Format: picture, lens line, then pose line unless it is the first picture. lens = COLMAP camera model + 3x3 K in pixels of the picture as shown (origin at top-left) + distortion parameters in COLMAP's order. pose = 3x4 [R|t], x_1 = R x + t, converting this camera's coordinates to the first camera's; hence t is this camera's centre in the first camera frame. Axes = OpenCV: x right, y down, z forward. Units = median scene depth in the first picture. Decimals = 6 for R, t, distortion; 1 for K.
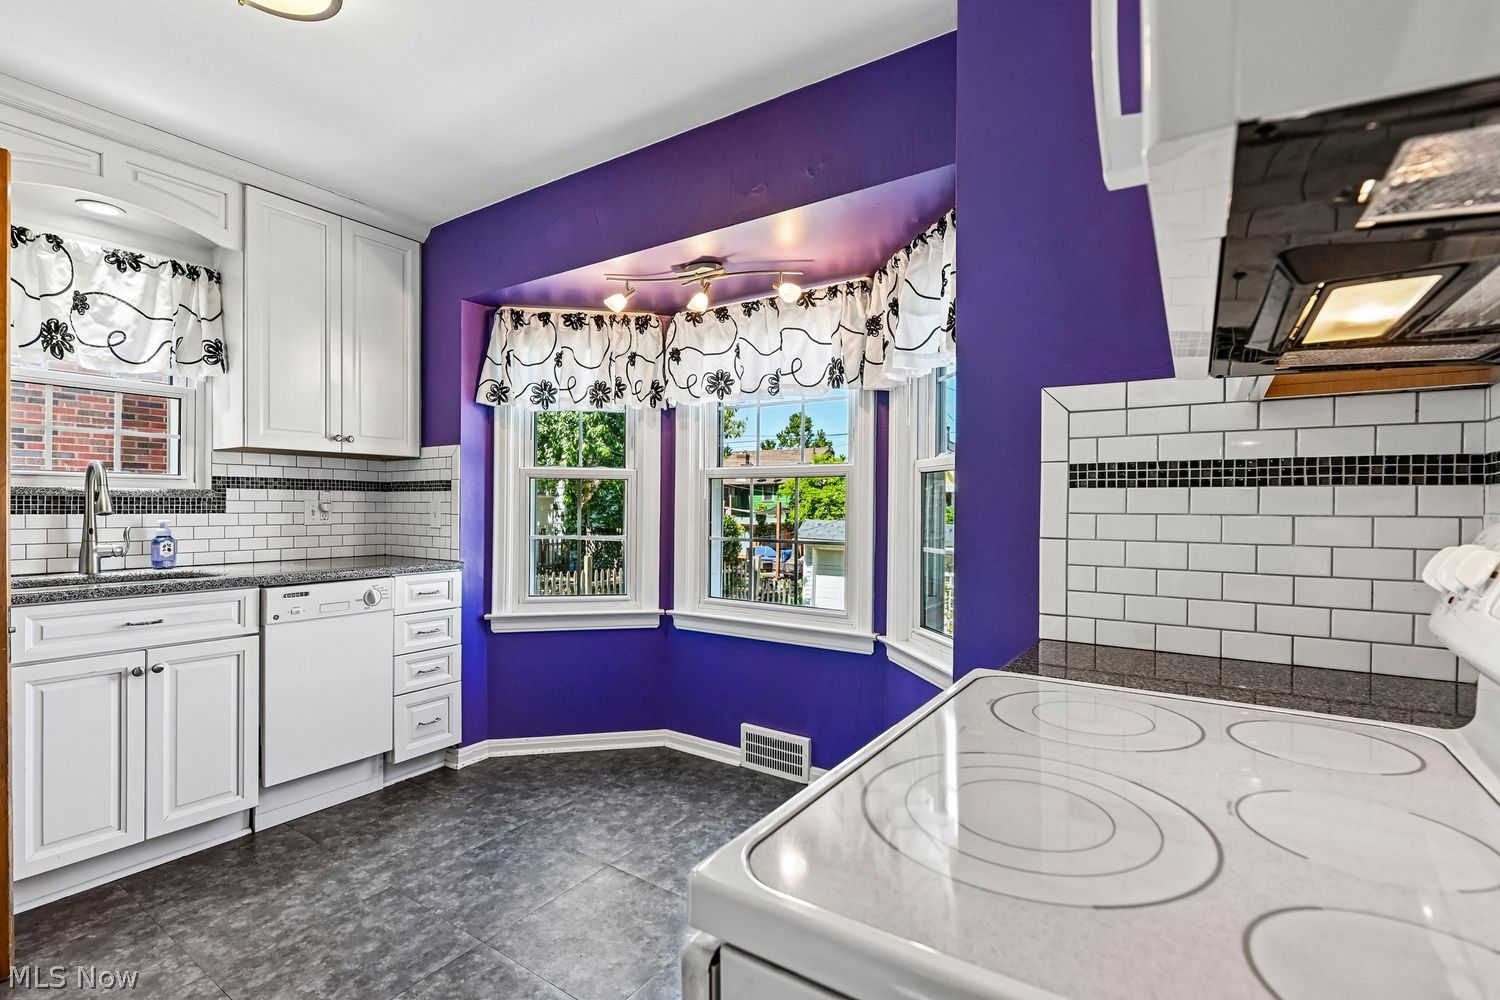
lens RADIAL K [[668.5, 0, 754.0], [0, 668.5, 503.7], [0, 0, 1]] dist [-0.002770, 0.000174]
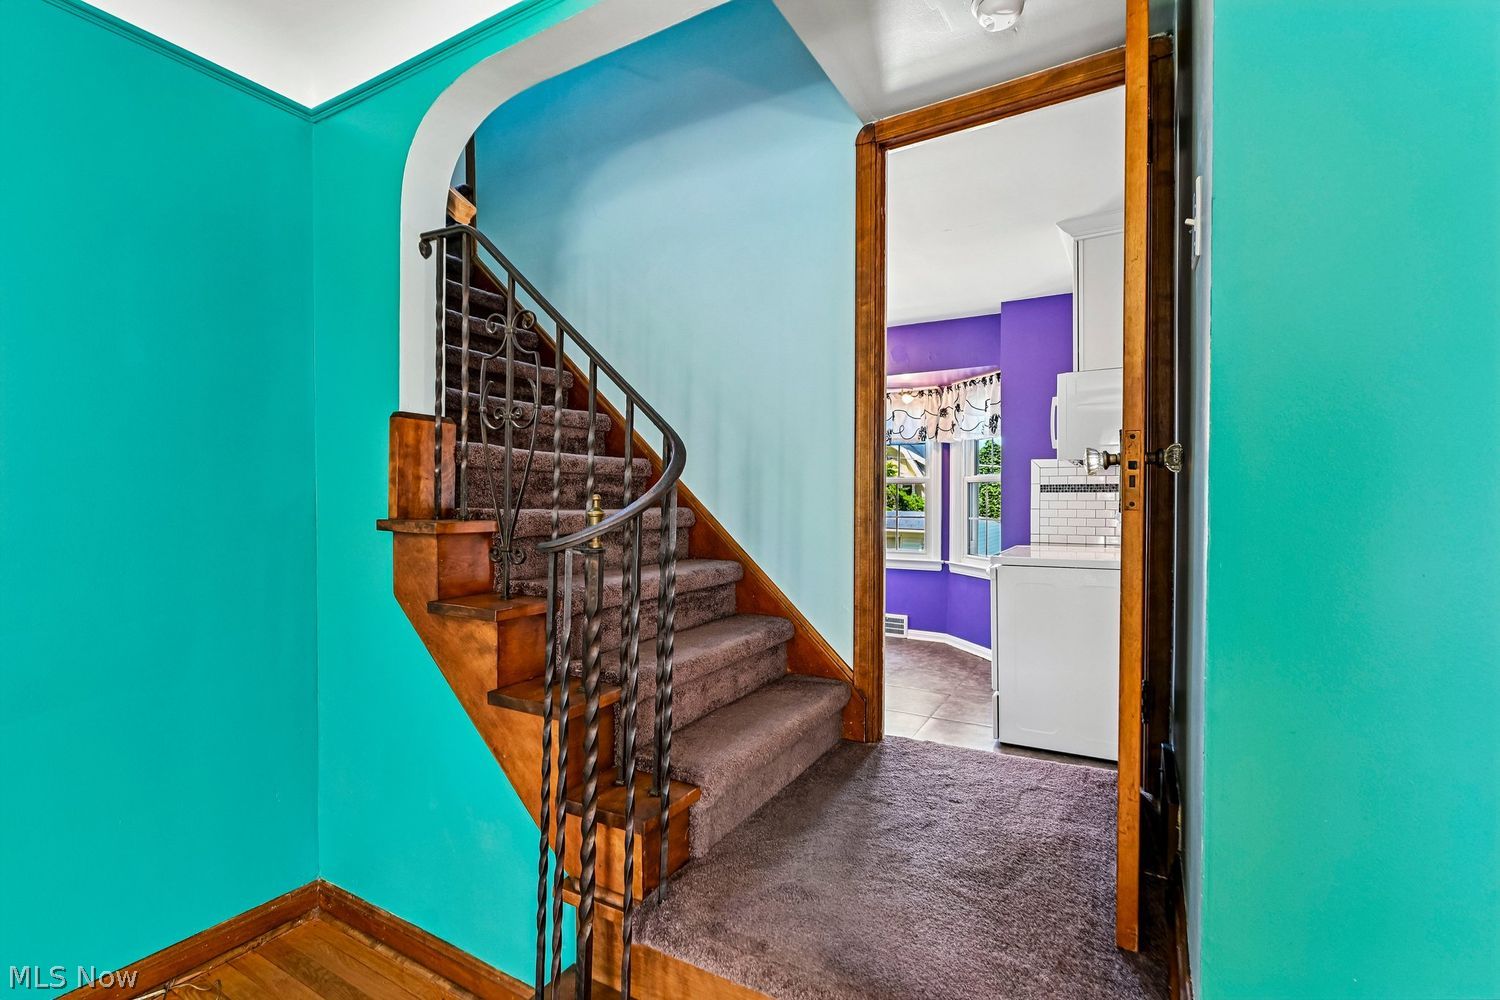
lens RADIAL K [[668.5, 0, 753.3], [0, 668.5, 499.4], [0, 0, 1]] dist [-0.002770, 0.000174]
pose [[0.997593, -0.003756, 0.069235, -0.557544], [0.003571, 0.999990, 0.002803, -0.002447], [-0.069245, -0.002549, 0.997596, -1.040799]]
